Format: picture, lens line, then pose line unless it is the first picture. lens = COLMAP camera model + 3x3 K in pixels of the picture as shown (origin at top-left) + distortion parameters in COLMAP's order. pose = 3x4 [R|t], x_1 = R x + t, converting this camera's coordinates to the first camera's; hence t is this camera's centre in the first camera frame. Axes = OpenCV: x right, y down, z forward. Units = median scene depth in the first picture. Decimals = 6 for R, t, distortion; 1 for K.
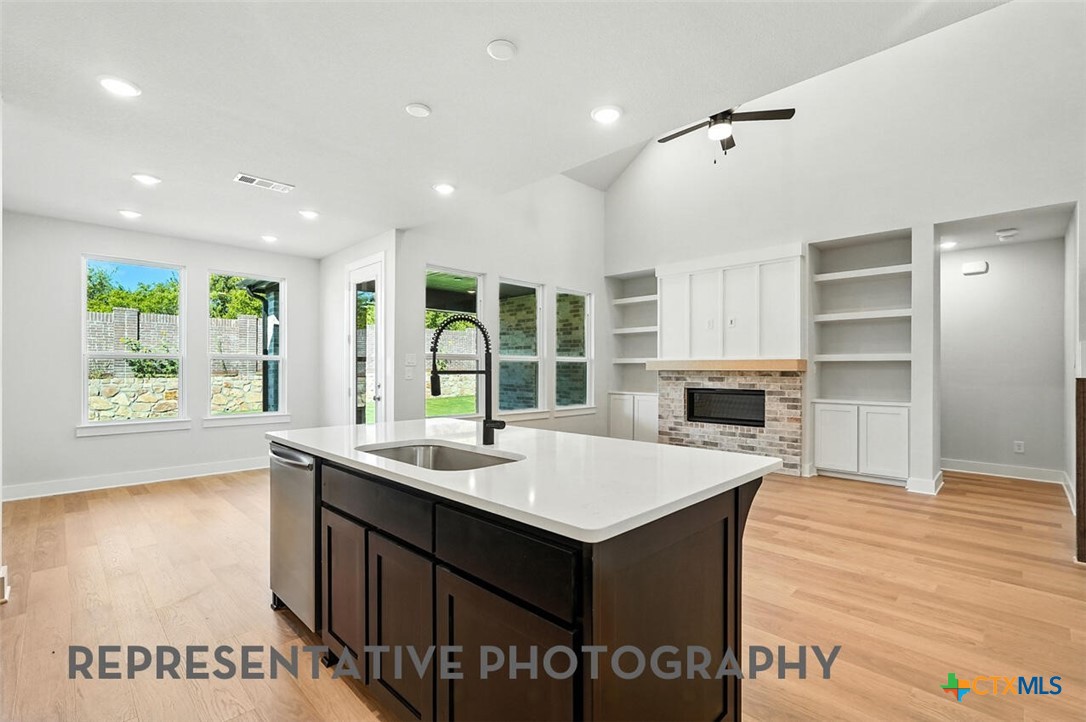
lens RADIAL K [[485.3, 0, 539.2], [0, 485.3, 367.1], [0, 0, 1]] dist [-0.014110, 0.006277]
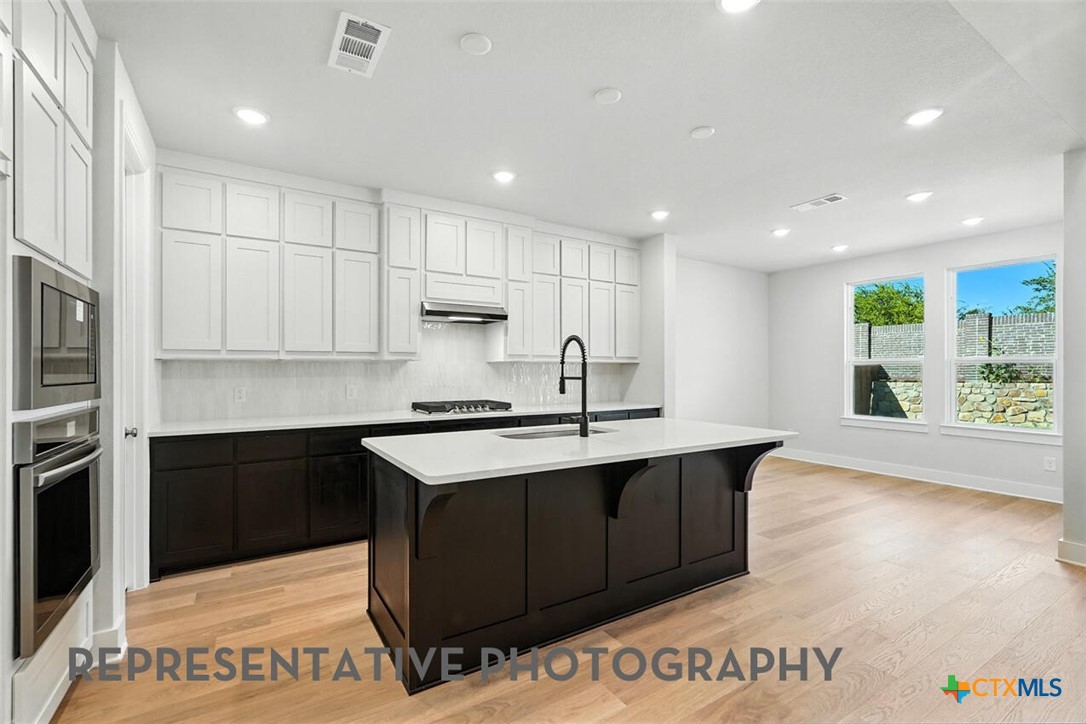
lens RADIAL K [[485.3, 0, 546.5], [0, 485.3, 365.6], [0, 0, 1]] dist [-0.014110, 0.006277]
pose [[-0.220593, -0.010802, -0.975306, 0.387247], [0.002906, 0.999927, -0.011732, -0.002904], [0.975362, -0.005422, -0.220545, 0.402578]]
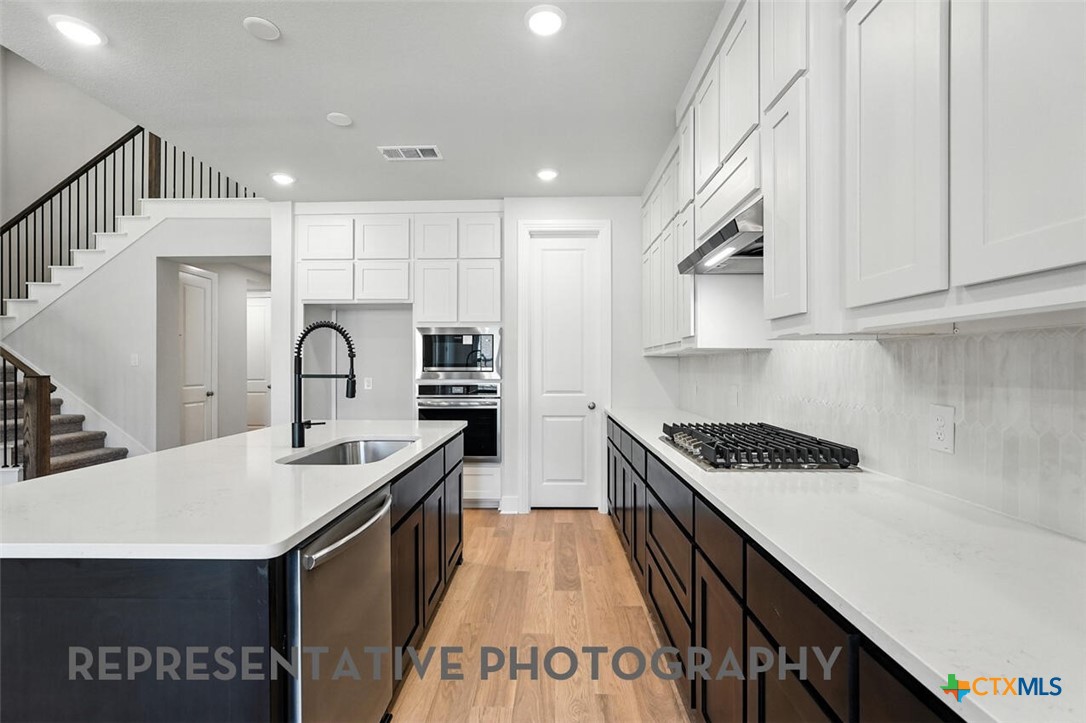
lens RADIAL K [[485.3, 0, 540.1], [0, 485.3, 363.8], [0, 0, 1]] dist [-0.014110, 0.006277]
pose [[-0.685098, 0.001546, 0.728449, -0.407455], [-0.001091, 0.999994, -0.003149, -0.004008], [-0.728450, -0.002952, -0.685093, 0.453393]]
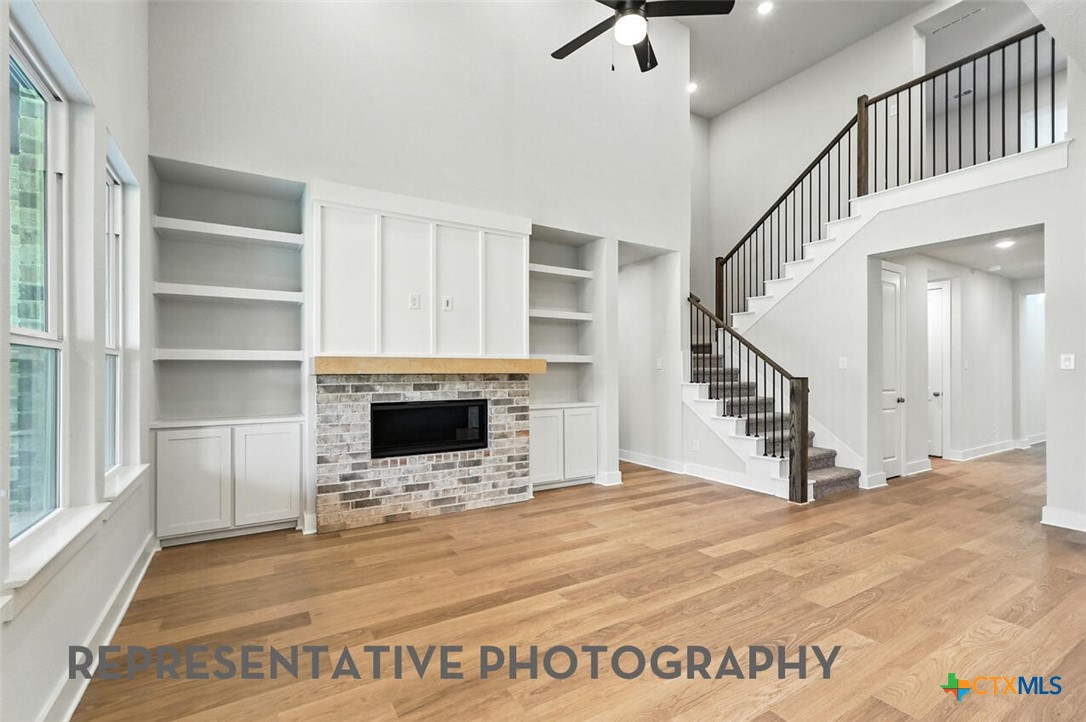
lens RADIAL K [[485.3, 0, 543.0], [0, 485.3, 367.4], [0, 0, 1]] dist [-0.014110, 0.006277]
pose [[0.237632, 0.001773, 0.971354, -0.242076], [-0.005520, 0.999985, -0.000475, -0.001880], [-0.971340, -0.005249, 0.237638, 0.709953]]
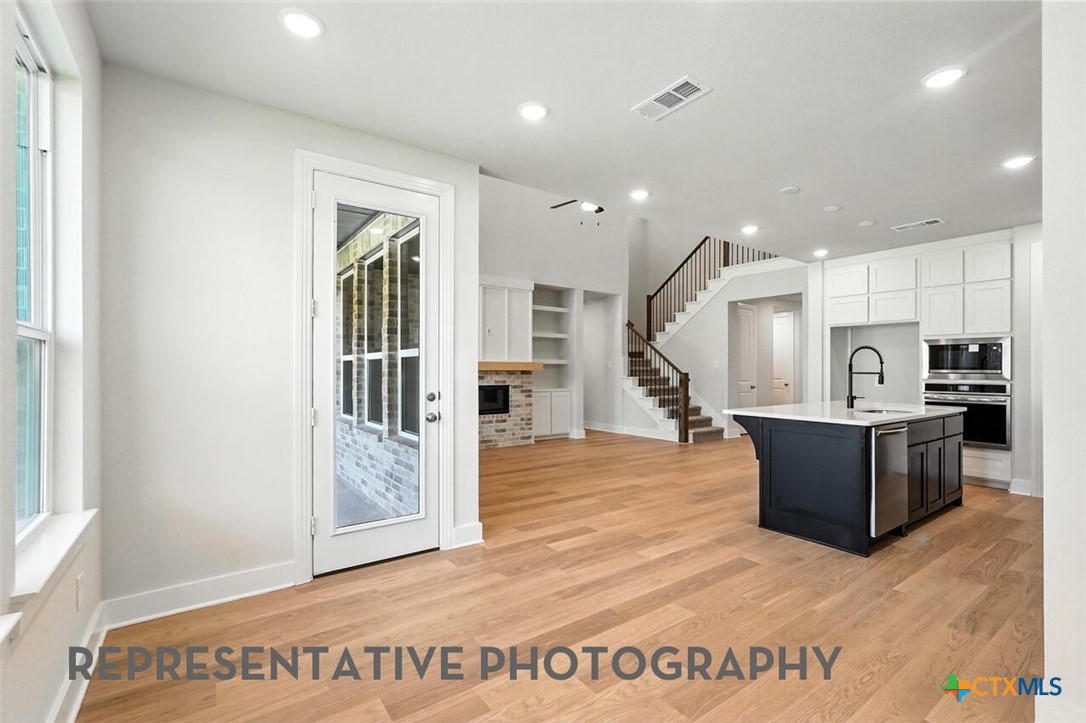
lens RADIAL K [[485.3, 0, 541.7], [0, 485.3, 363.4], [0, 0, 1]] dist [-0.014110, 0.006277]
pose [[0.167684, 0.010017, 0.985790, -0.801935], [-0.007095, 0.999935, -0.008953, -0.000378], [-0.985815, -0.005493, 0.167744, 0.666205]]
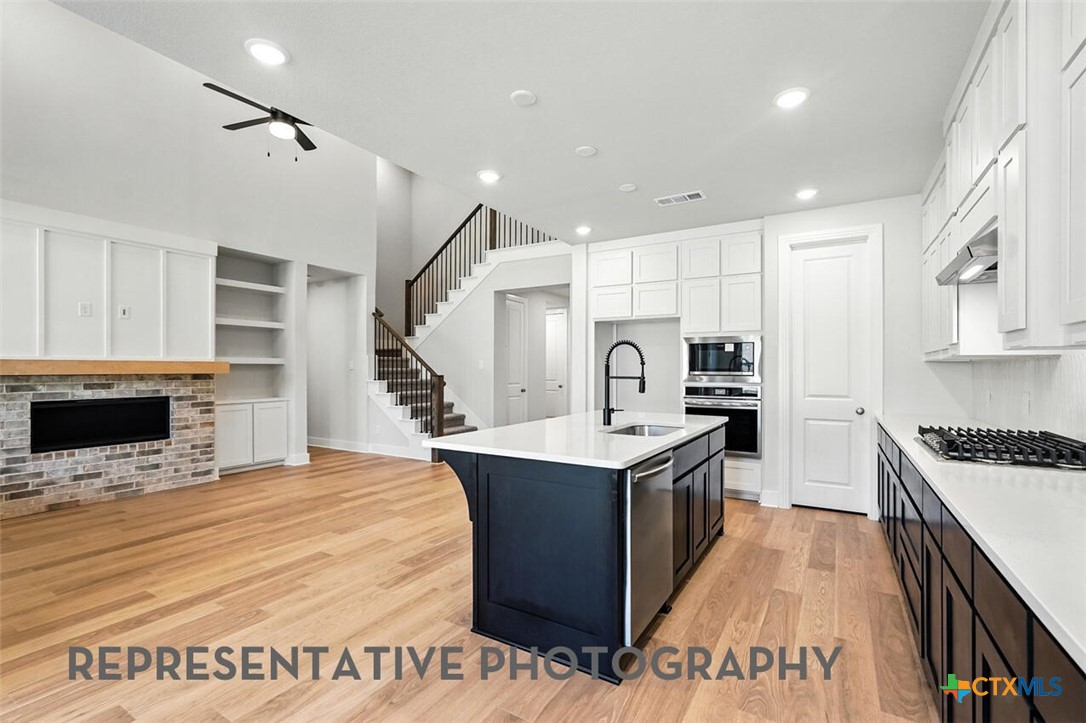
lens RADIAL K [[485.3, 0, 544.4], [0, 485.3, 366.5], [0, 0, 1]] dist [-0.014110, 0.006277]
pose [[-0.235572, 0.002393, 0.971854, -0.521318], [-0.004528, 0.999983, -0.003560, -0.005519], [-0.971846, -0.005239, -0.235558, 0.528260]]
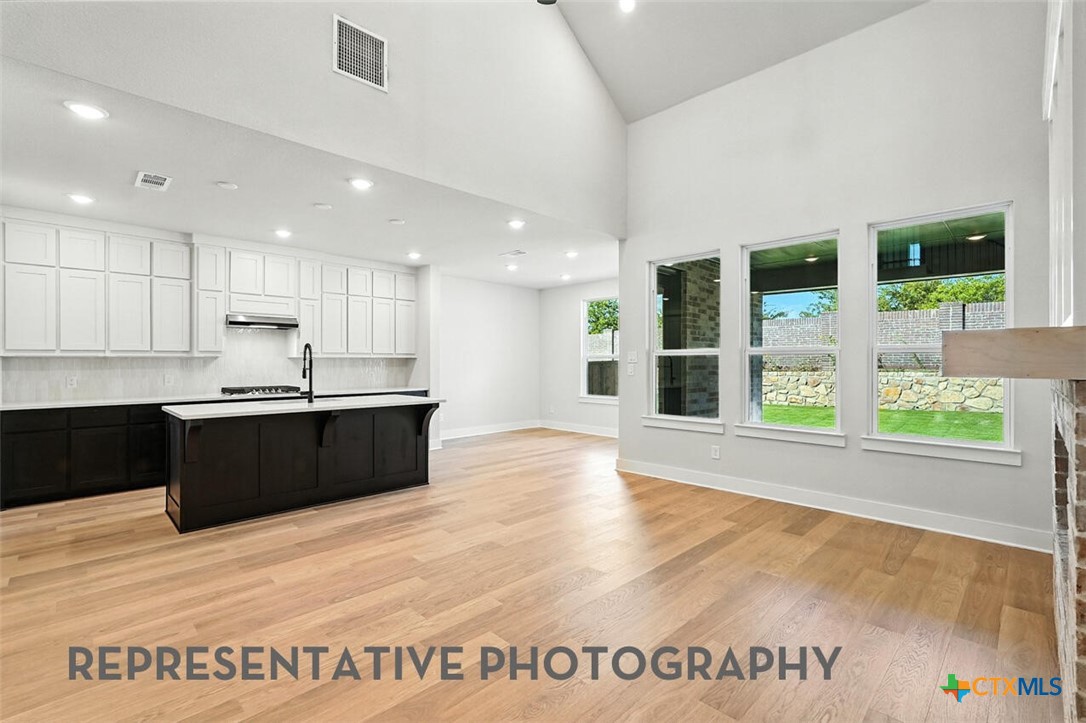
lens RADIAL K [[485.3, 0, 545.7], [0, 485.3, 359.0], [0, 0, 1]] dist [-0.014110, 0.006277]
pose [[-0.005359, -0.009175, -0.999944, 0.689723], [0.006150, 0.999939, -0.009207, -0.001838], [0.999967, -0.006199, -0.005302, 0.698587]]
